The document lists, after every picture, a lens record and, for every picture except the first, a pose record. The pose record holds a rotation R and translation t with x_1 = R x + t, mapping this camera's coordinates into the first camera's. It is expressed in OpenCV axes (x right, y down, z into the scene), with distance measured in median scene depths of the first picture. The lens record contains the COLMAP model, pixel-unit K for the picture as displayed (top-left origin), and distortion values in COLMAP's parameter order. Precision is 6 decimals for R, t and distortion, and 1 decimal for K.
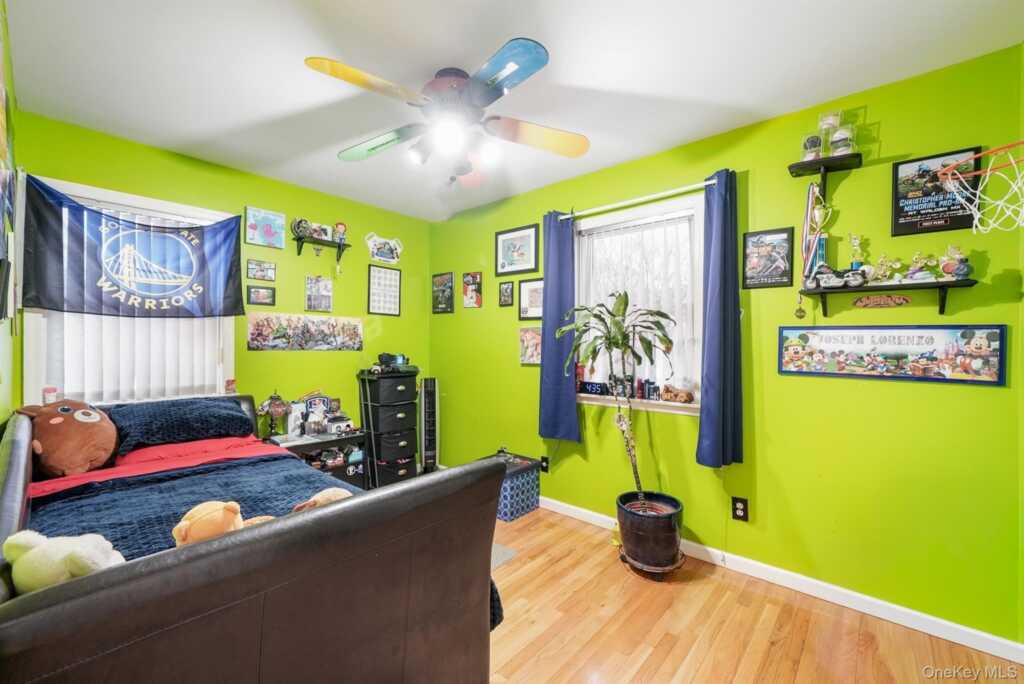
lens RADIAL K [[416.8, 0, 520.9], [0, 416.8, 343.4], [0, 0, 1]] dist [-0.003743, 0.002449]
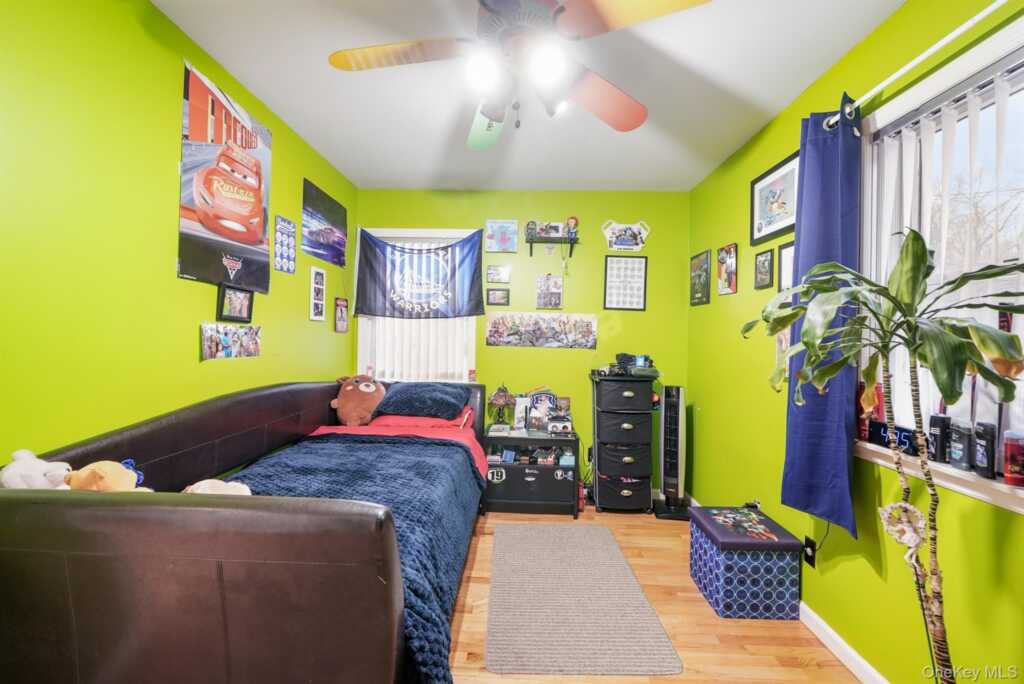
lens RADIAL K [[416.8, 0, 512.5], [0, 416.8, 337.3], [0, 0, 1]] dist [-0.003743, 0.002449]
pose [[0.623927, 0.007915, -0.781443, 0.256186], [-0.018693, 0.999814, -0.004798, -0.001220], [0.781259, 0.017601, 0.623959, 0.307025]]
